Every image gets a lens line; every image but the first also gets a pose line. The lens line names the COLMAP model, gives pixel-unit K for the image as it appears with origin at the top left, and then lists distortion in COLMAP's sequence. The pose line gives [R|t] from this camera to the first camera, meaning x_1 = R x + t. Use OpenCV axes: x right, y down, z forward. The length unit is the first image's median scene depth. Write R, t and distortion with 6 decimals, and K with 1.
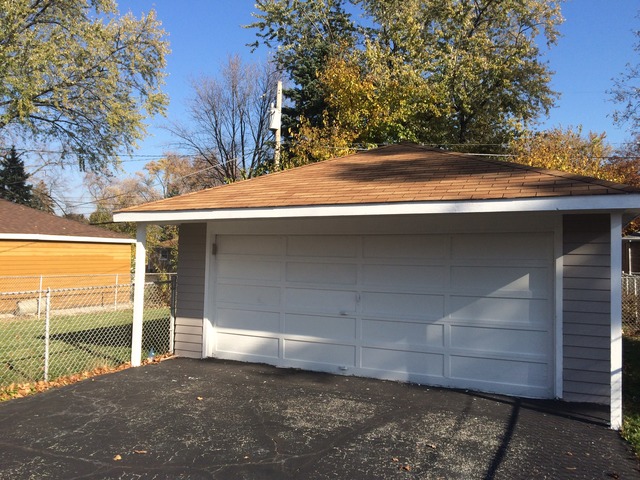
lens RADIAL K [[542.4, 0, 319.7], [0, 542.4, 239.9], [0, 0, 1]] dist [0.081364, -0.020031]
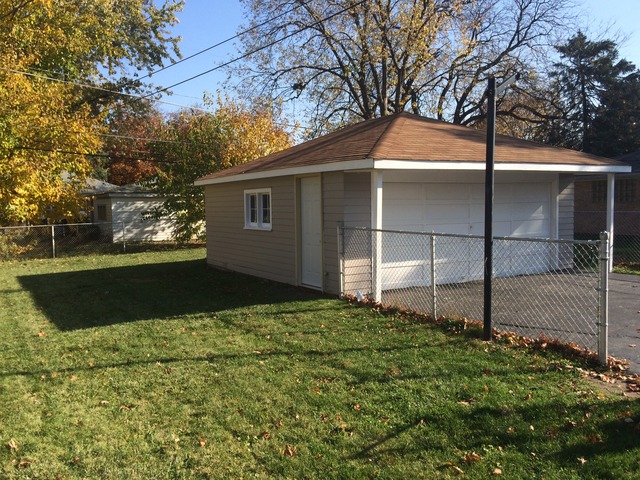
lens RADIAL K [[542.4, 0, 320.1], [0, 542.4, 239.3], [0, 0, 1]] dist [0.081364, -0.020031]
pose [[0.547947, -0.079901, 0.832689, -1.349381], [-0.002544, 0.995264, 0.097175, 0.000226], [-0.836509, -0.055365, 0.545148, 0.549249]]
